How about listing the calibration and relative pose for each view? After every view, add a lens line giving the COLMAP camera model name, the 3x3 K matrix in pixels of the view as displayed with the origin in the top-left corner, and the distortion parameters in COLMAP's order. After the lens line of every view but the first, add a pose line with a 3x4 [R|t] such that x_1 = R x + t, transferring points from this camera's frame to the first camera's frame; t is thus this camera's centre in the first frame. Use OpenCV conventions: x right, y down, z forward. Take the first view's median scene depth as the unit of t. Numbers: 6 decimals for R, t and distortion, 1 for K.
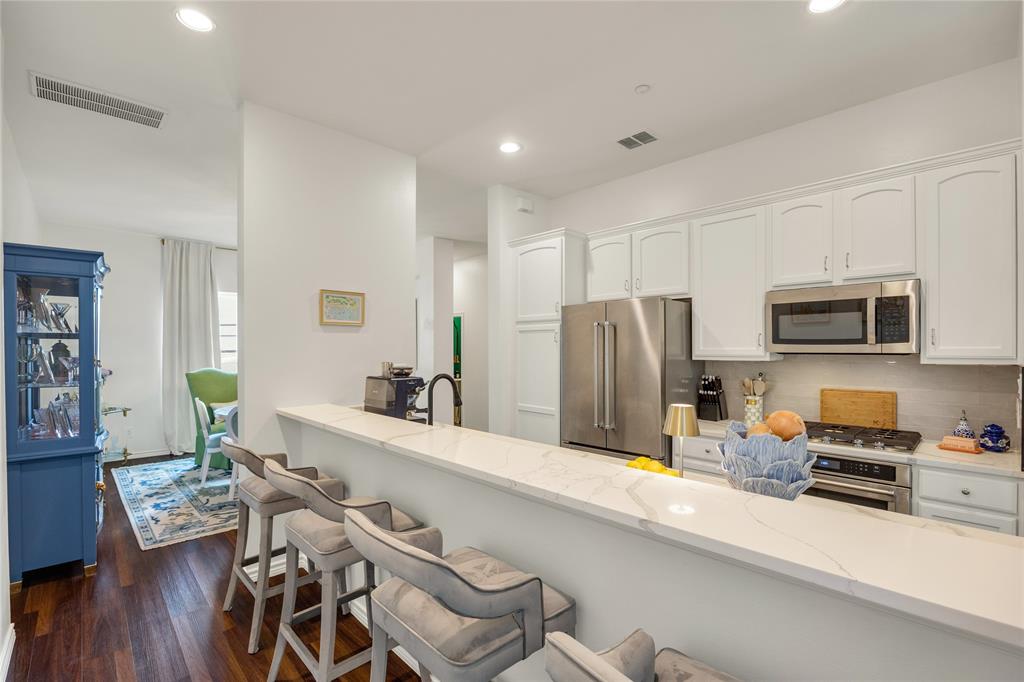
lens RADIAL K [[457.6, 0, 503.9], [0, 457.6, 345.4], [0, 0, 1]] dist [-0.013677, -0.000323]
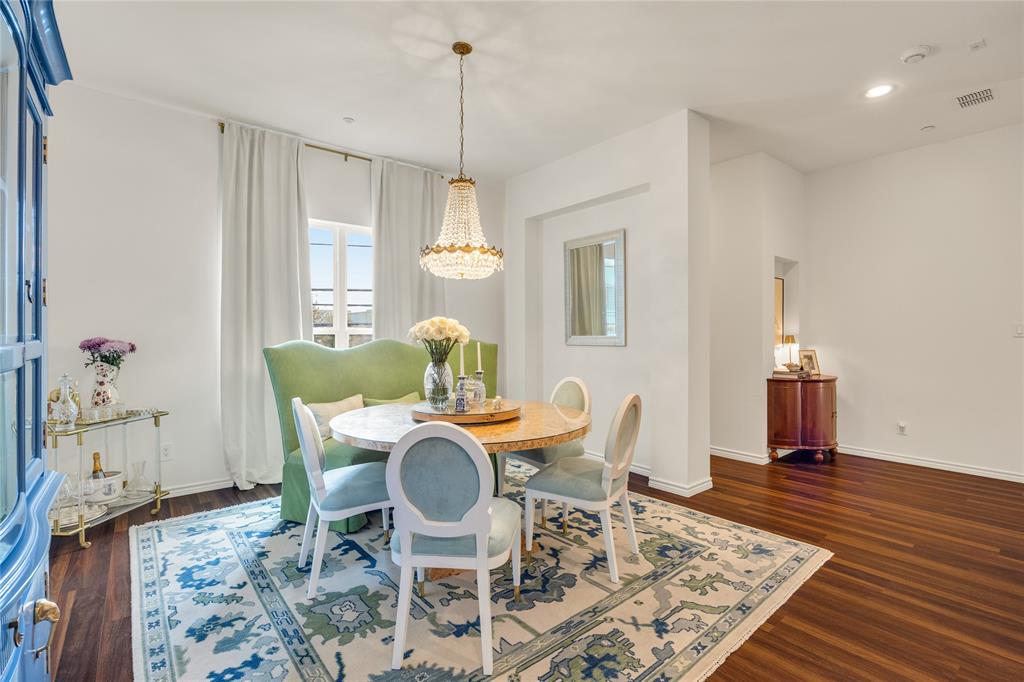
lens RADIAL K [[464.4, 0, 524.5], [0, 464.4, 331.6], [0, 0, 1]] dist [-0.015120, -0.000134]
pose [[0.998595, 0.000516, -0.052998, -0.437640], [-0.000461, 0.999999, 0.001049, 0.049005], [0.052998, -0.001023, 0.998594, 0.566359]]
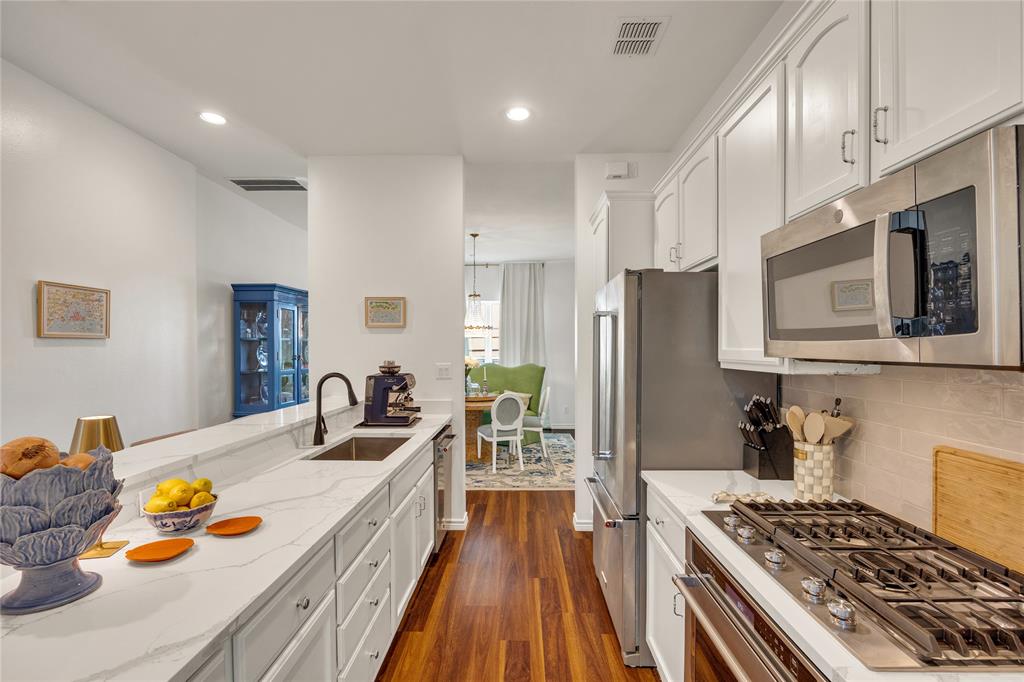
lens RADIAL K [[457.6, 0, 515.1], [0, 457.6, 350.9], [0, 0, 1]] dist [-0.013677, -0.000323]
pose [[0.721148, 0.005484, -0.692760, 0.461294], [0.004081, 0.999918, 0.012164, 0.000804], [0.692769, -0.011599, 0.721066, 0.285640]]
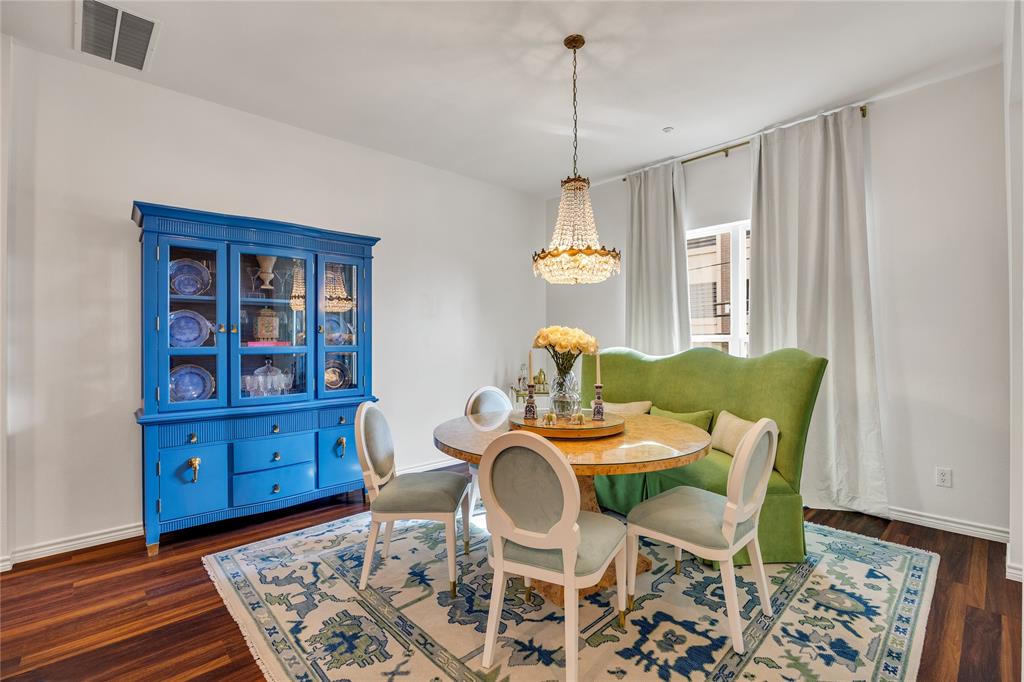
lens RADIAL K [[457.6, 0, 529.9], [0, 457.6, 337.0], [0, 0, 1]] dist [-0.013677, -0.000323]
pose [[0.021351, -0.004286, -0.999763, 0.014661], [0.008488, 0.999956, -0.004106, 0.047215], [0.999736, -0.008398, 0.021386, 1.099133]]
